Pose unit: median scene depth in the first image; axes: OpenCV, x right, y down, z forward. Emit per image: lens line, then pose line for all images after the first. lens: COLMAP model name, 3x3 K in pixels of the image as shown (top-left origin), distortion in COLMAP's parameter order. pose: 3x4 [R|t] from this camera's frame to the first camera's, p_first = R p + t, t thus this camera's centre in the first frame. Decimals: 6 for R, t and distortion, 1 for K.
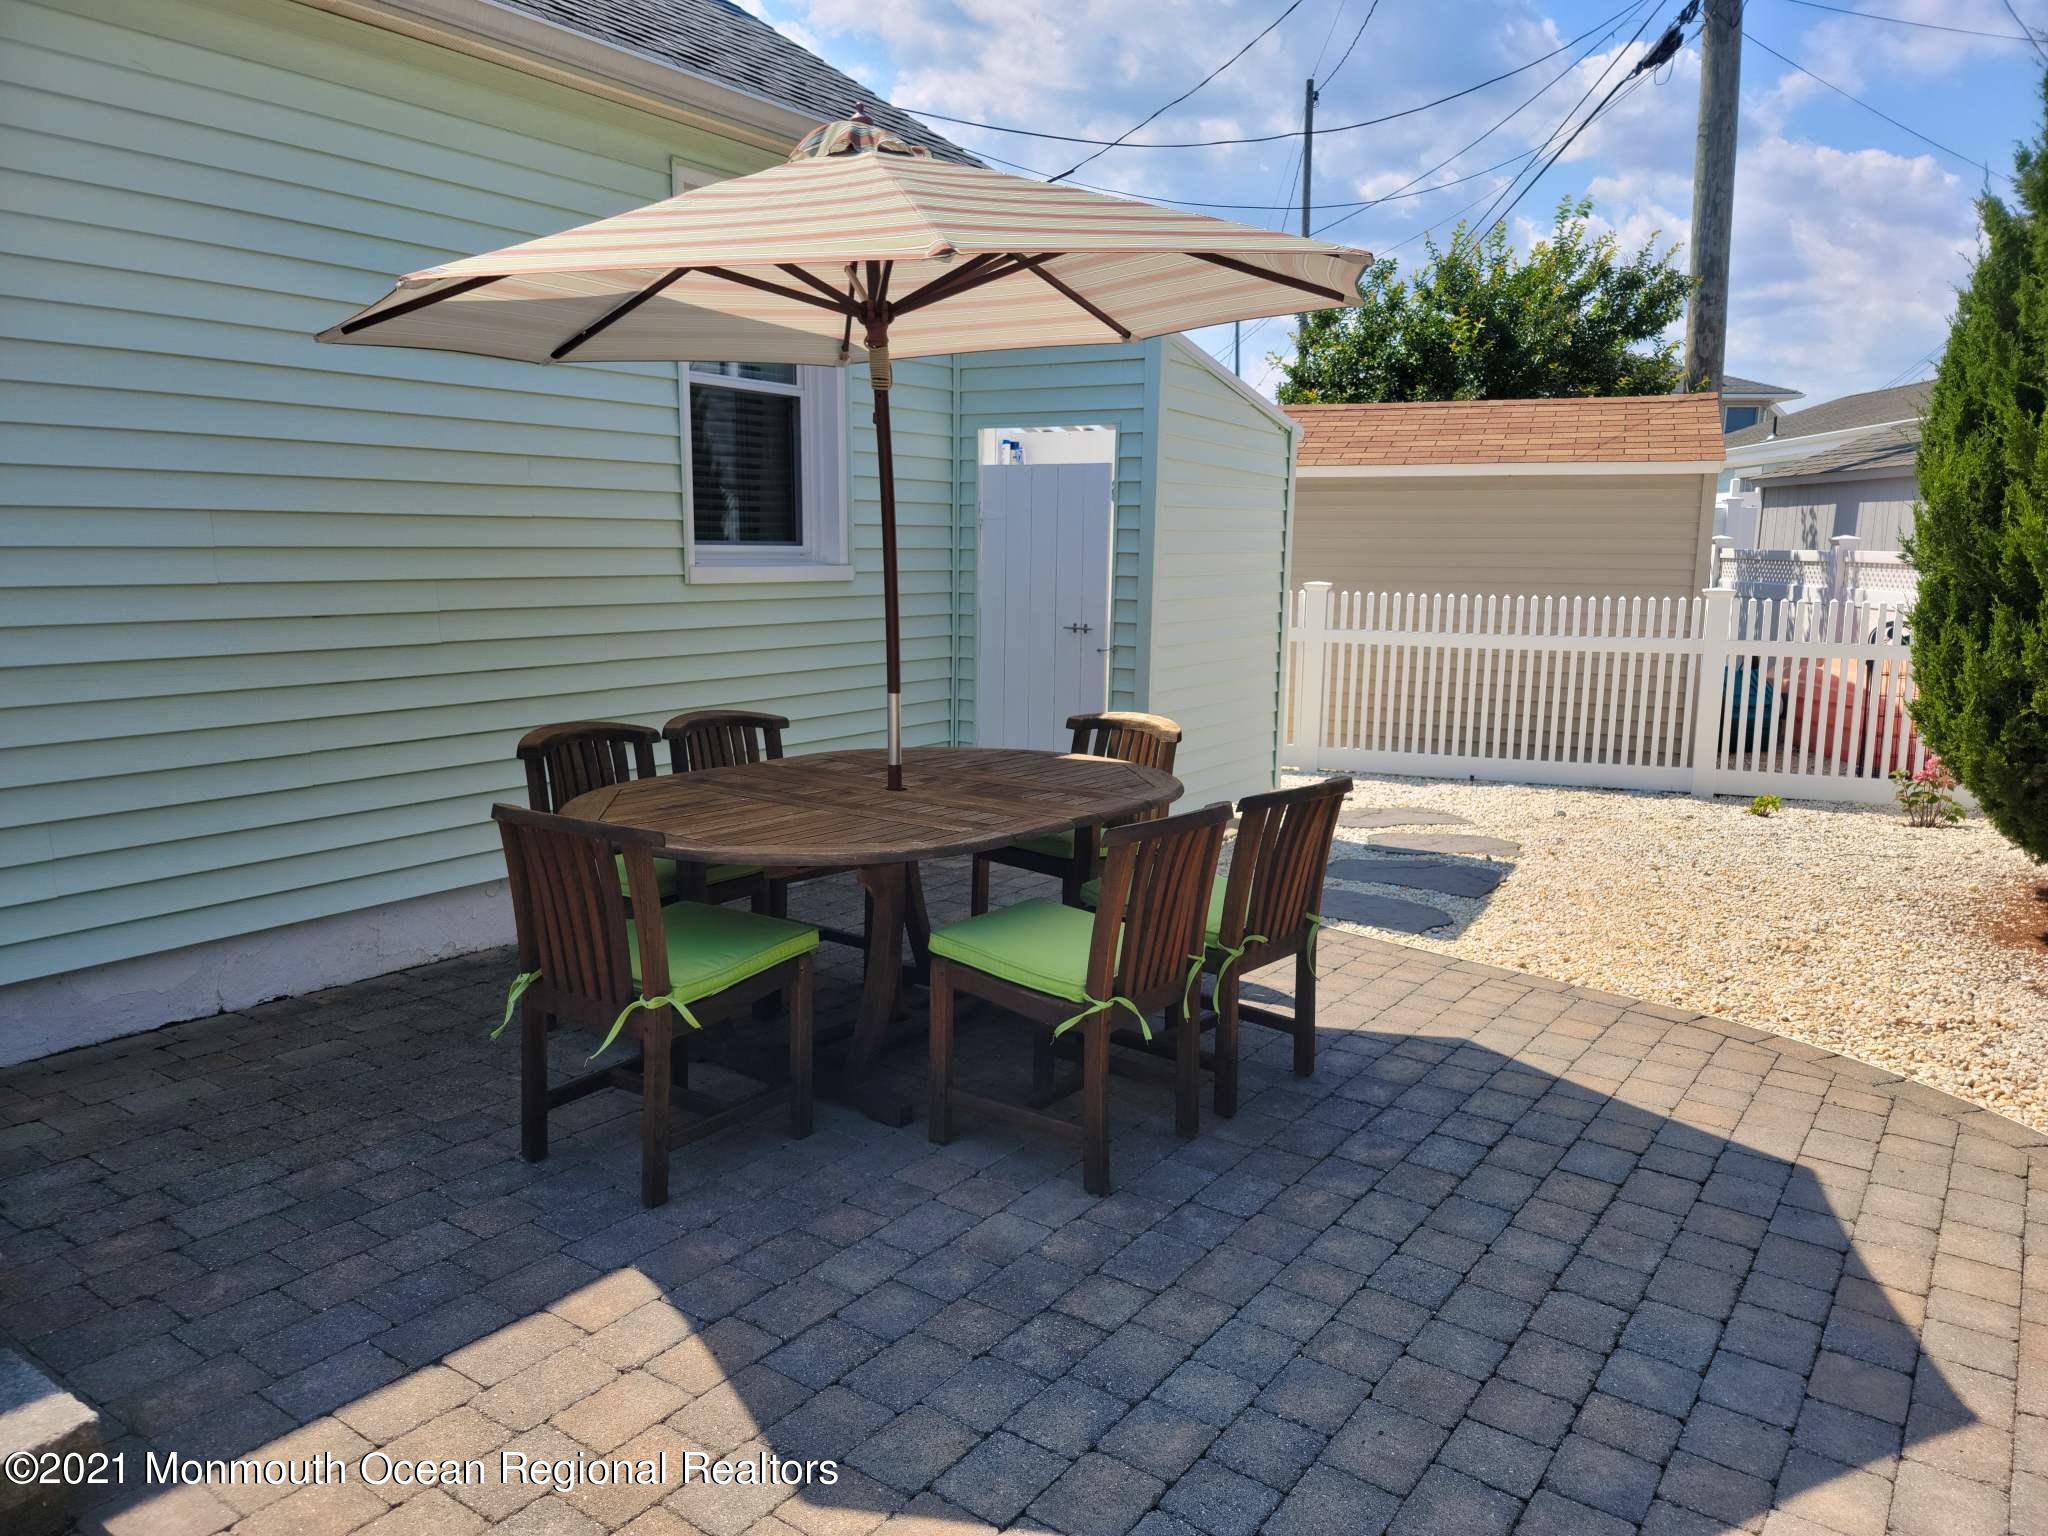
lens RADIAL K [[1417.8, 0, 1046.5], [0, 1417.8, 767.0], [0, 0, 1]] dist [0.087164, -0.087057]
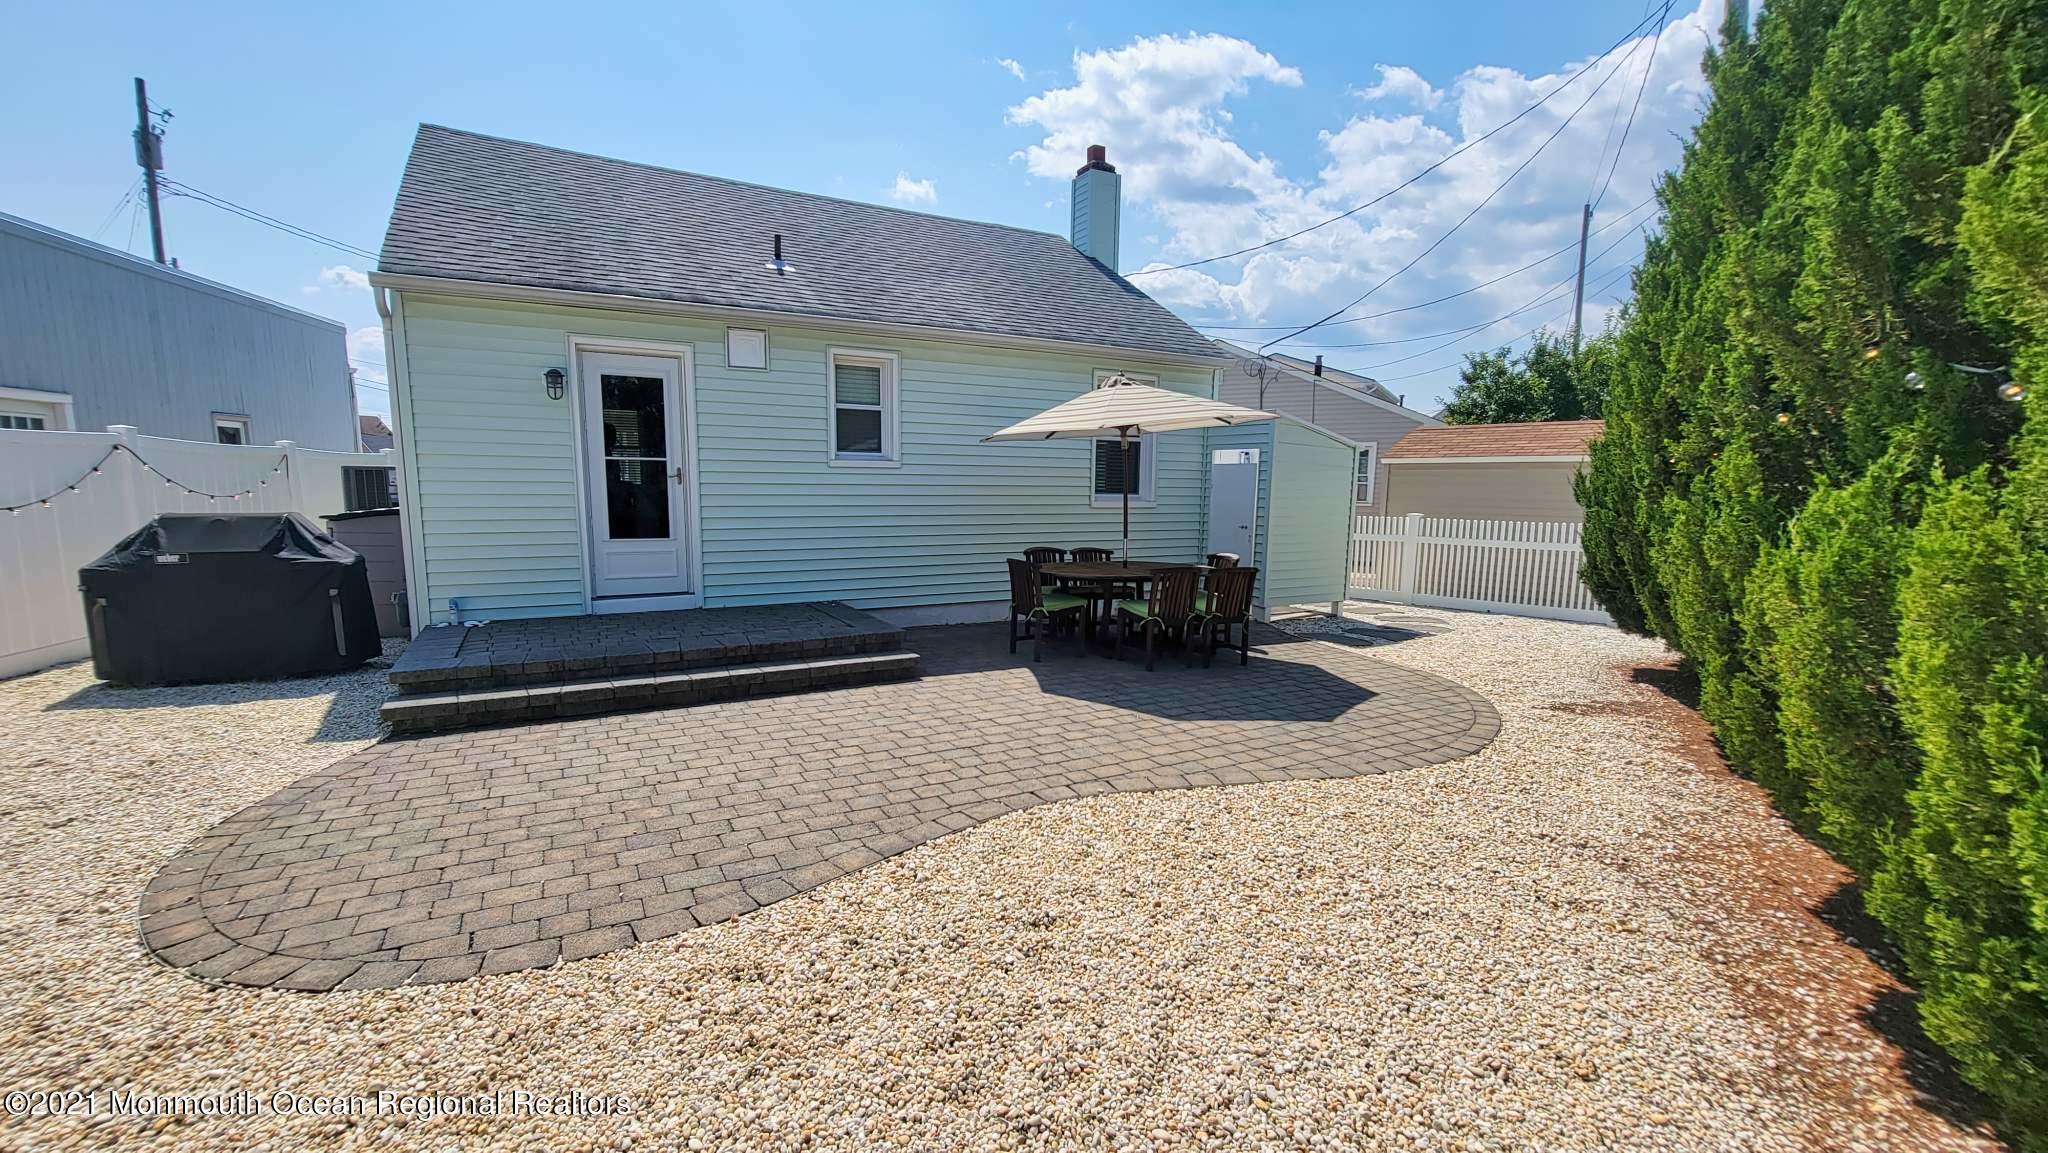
lens RADIAL K [[830.1, 0, 1014.7], [0, 830.1, 598.6], [0, 0, 1]] dist [-0.001577, 0.000044]
pose [[0.897311, 0.058877, -0.437454, 0.621102], [-0.071935, 0.997320, -0.013326, 0.159085], [0.435497, 0.043426, 0.899142, -1.018541]]
